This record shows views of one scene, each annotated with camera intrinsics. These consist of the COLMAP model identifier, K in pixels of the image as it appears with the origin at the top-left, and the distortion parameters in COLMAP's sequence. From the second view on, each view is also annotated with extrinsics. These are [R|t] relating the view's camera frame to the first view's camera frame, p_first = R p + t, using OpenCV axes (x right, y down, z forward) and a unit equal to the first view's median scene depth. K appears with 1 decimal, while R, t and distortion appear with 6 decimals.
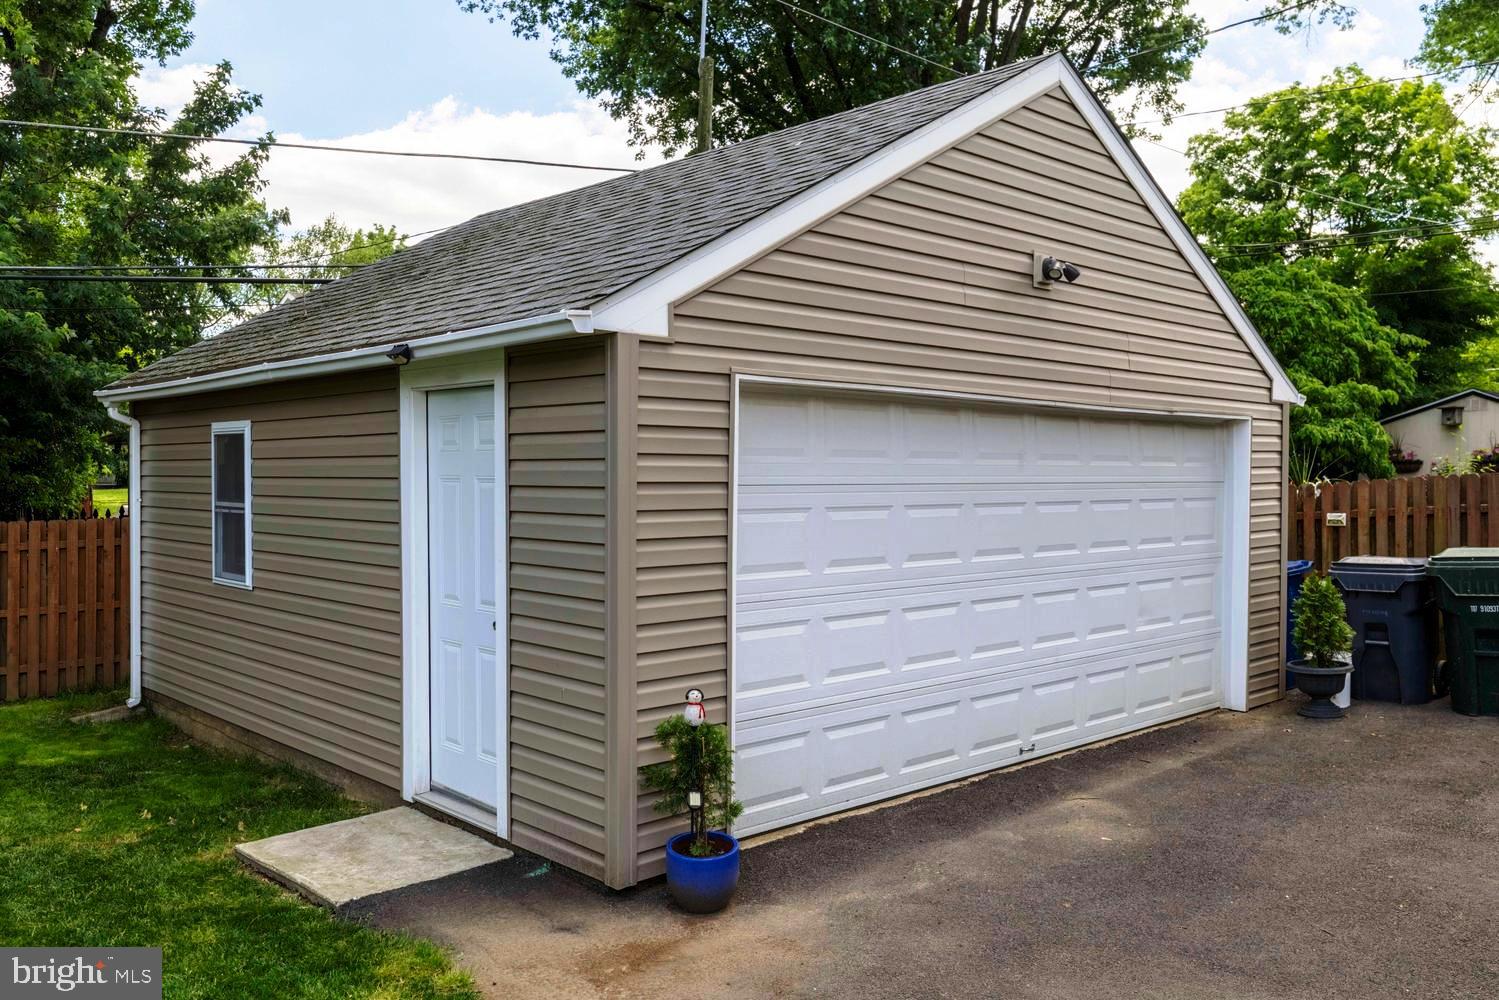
lens RADIAL K [[1221.2, 0, 749.7], [0, 1221.2, 488.3], [0, 0, 1]] dist [-0.004762, -0.019992]
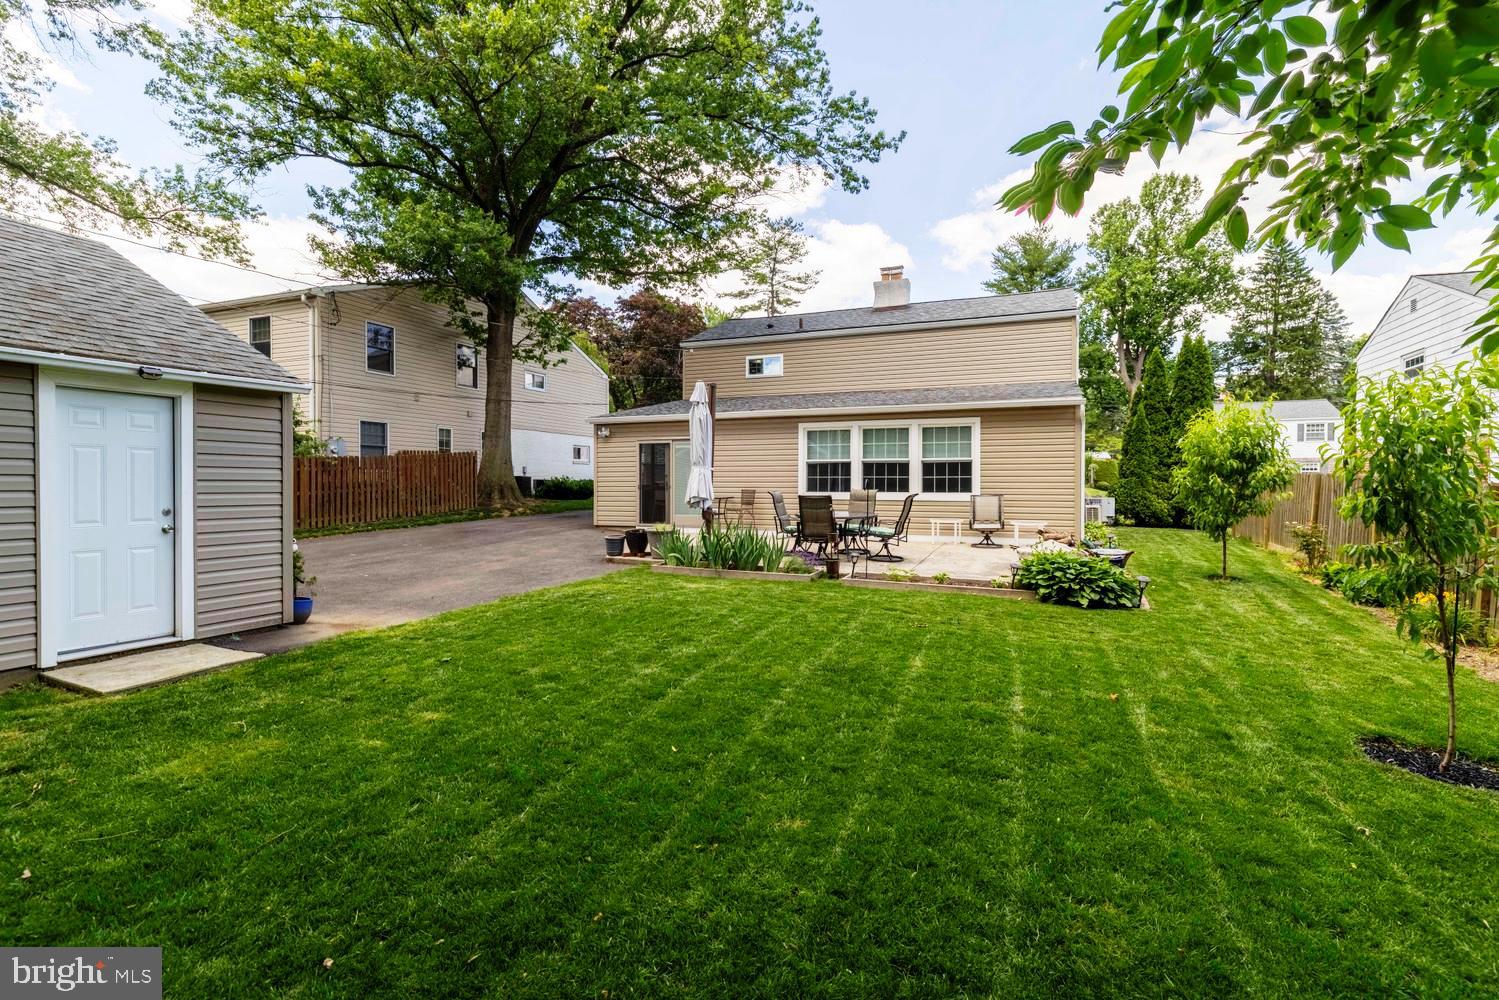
lens RADIAL K [[692.8, 0, 751.3], [0, 692.8, 496.5], [0, 0, 1]] dist [-0.000537, 0.000114]
pose [[-0.399070, -0.022295, 0.916649, -0.870268], [0.006388, 0.999612, 0.027094, 0.024502], [-0.916898, 0.016668, -0.398773, 0.354691]]
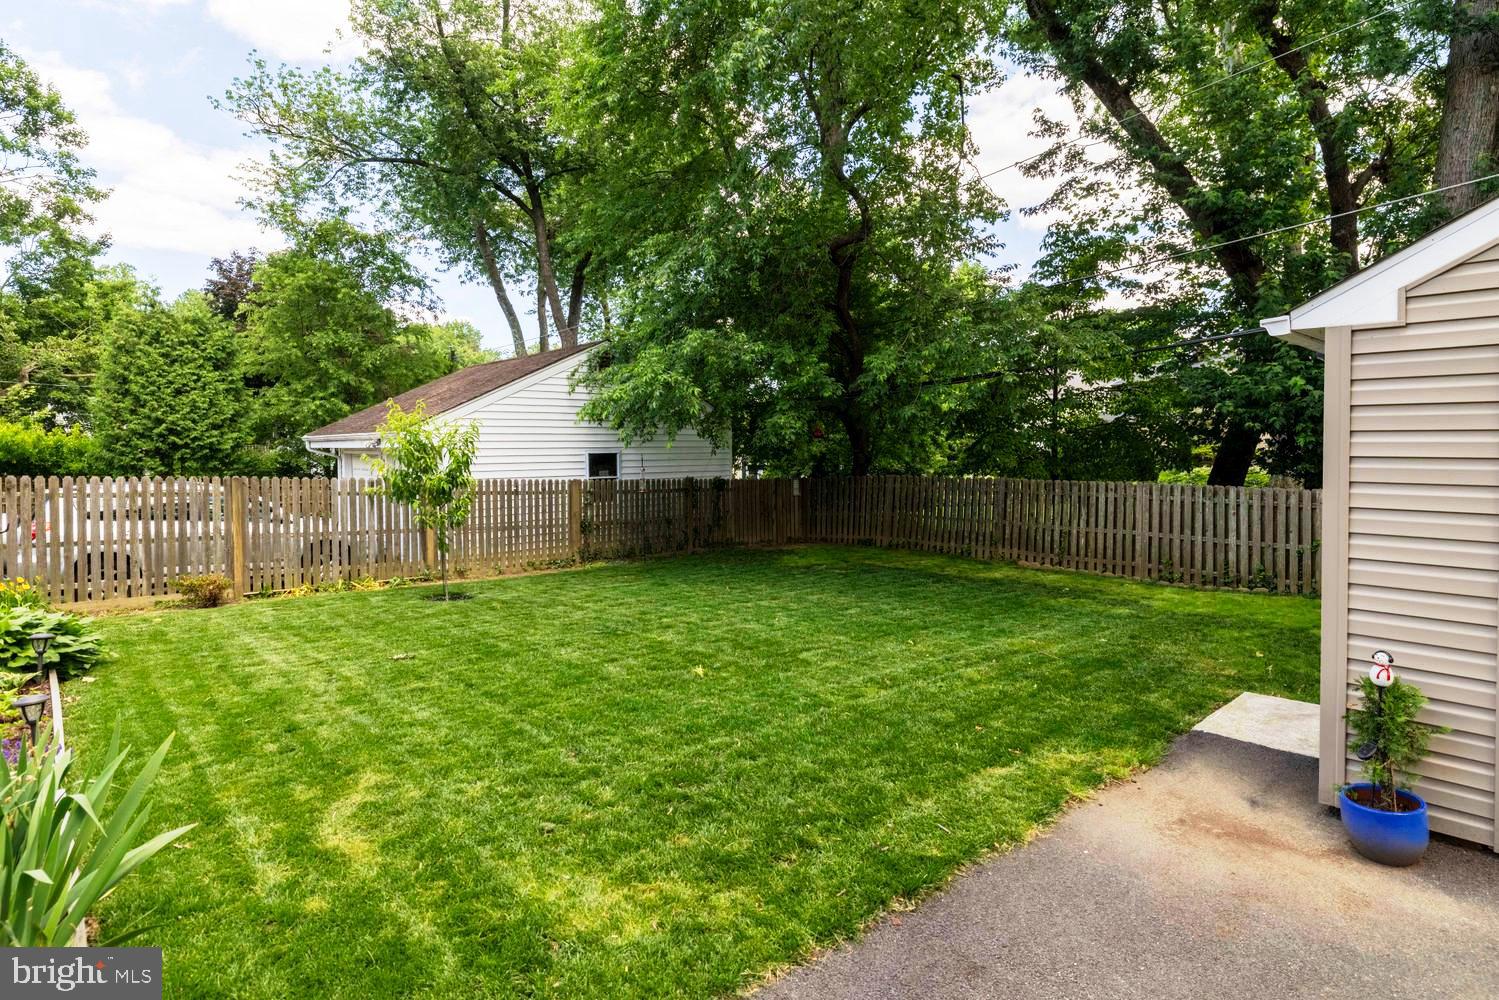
lens RADIAL K [[790.8, 0, 735.3], [0, 790.8, 466.9], [0, 0, 1]] dist [0.002801, -0.004577]
pose [[-0.031883, 0.030952, -0.999012, 0.331924], [-0.006742, 0.999491, 0.031182, -0.007320], [0.999469, 0.007730, -0.031658, 0.228716]]
